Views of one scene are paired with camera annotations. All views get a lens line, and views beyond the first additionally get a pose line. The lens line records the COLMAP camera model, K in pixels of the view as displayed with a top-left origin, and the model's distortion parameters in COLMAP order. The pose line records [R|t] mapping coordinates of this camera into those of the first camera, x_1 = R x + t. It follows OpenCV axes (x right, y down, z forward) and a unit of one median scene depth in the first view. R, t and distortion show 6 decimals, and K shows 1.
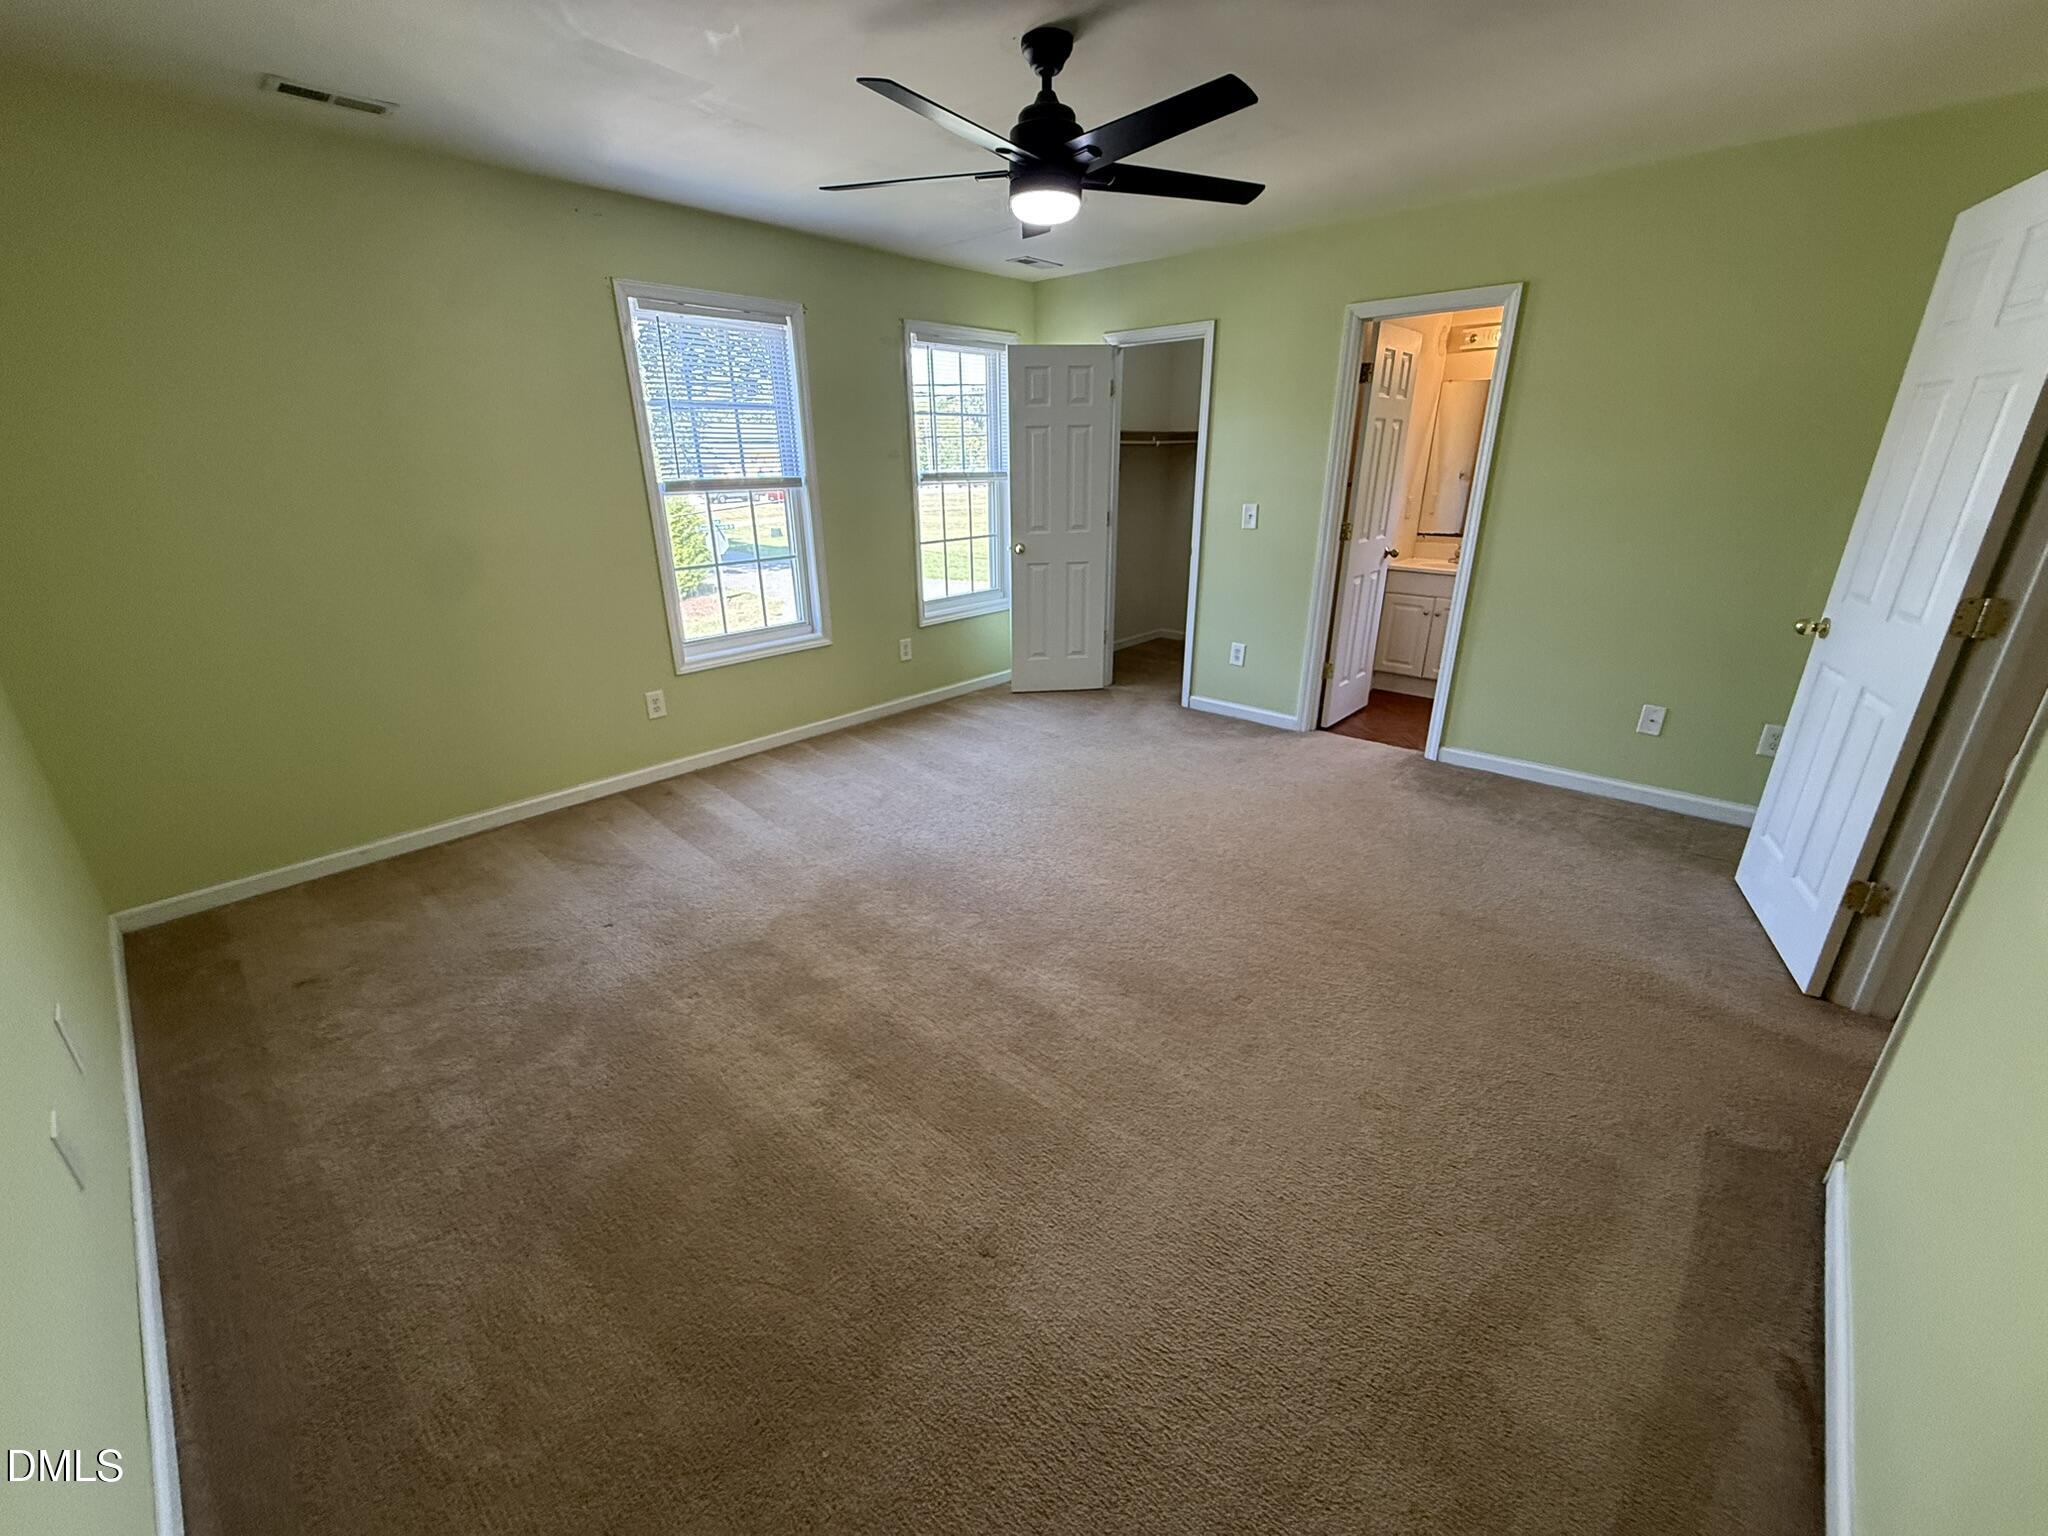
lens RADIAL K [[816.8, 0, 1016.5], [0, 816.8, 765.0], [0, 0, 1]] dist [0.001128, 0.000007]
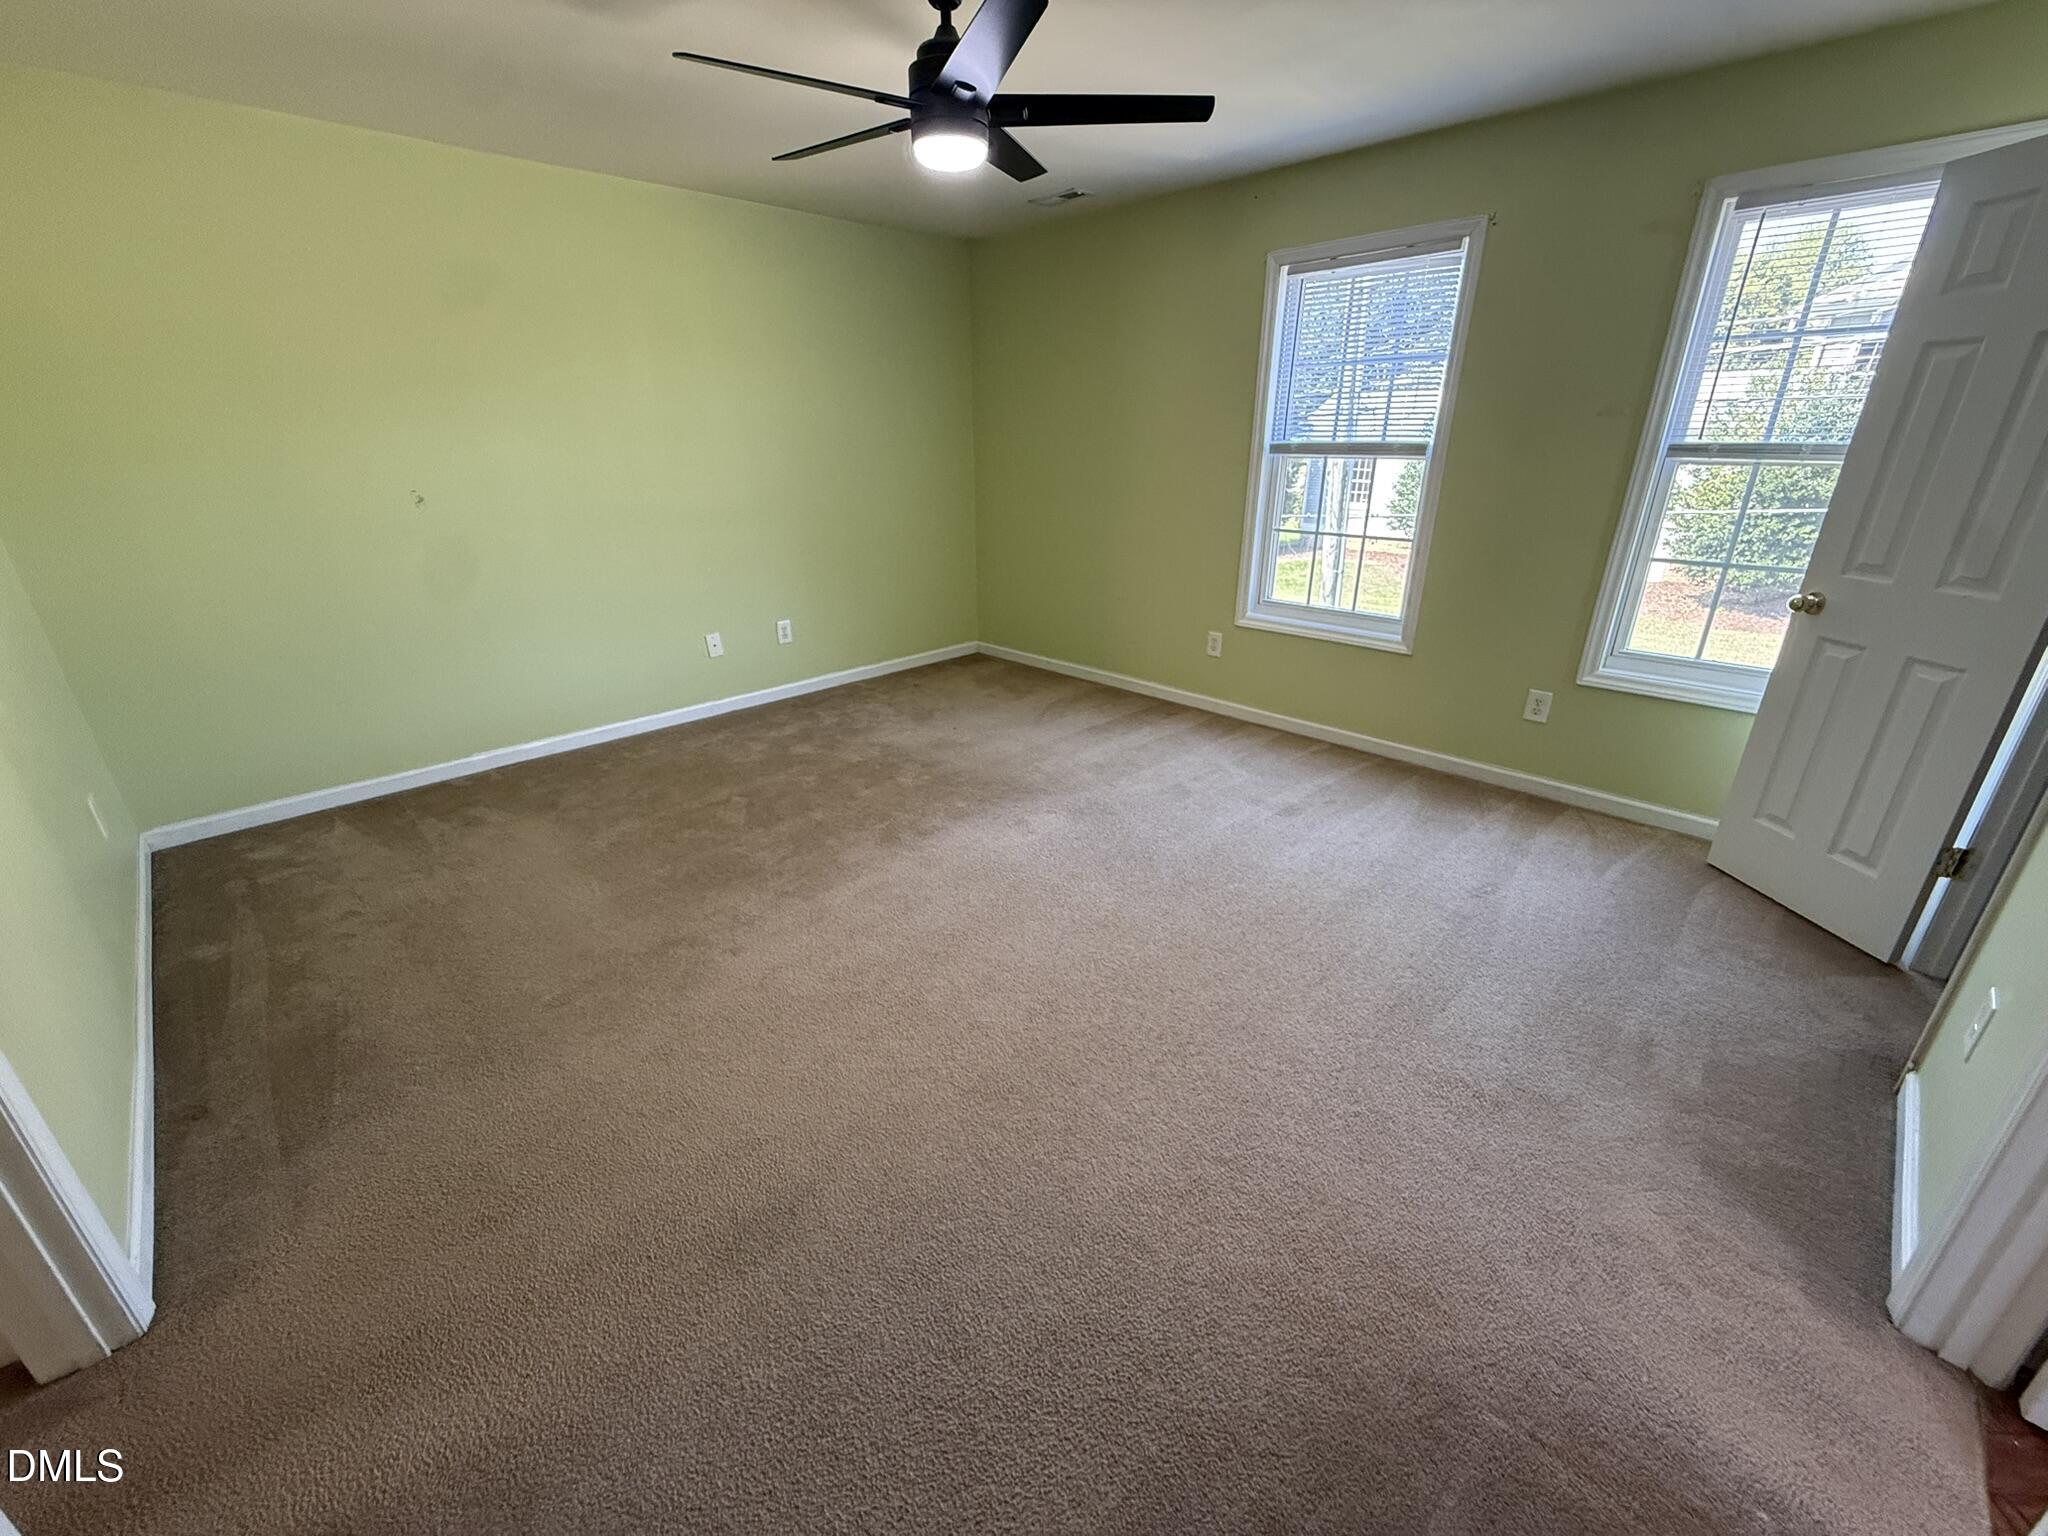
lens RADIAL K [[816.8, 0, 1016.5], [0, 816.8, 765.0], [0, 0, 1]] dist [0.001128, 0.000007]
pose [[-0.052586, 0.387424, -0.920400, 0.623318], [-0.340718, 0.859409, 0.381218, -0.247354], [0.938694, 0.333644, 0.086810, 0.650425]]
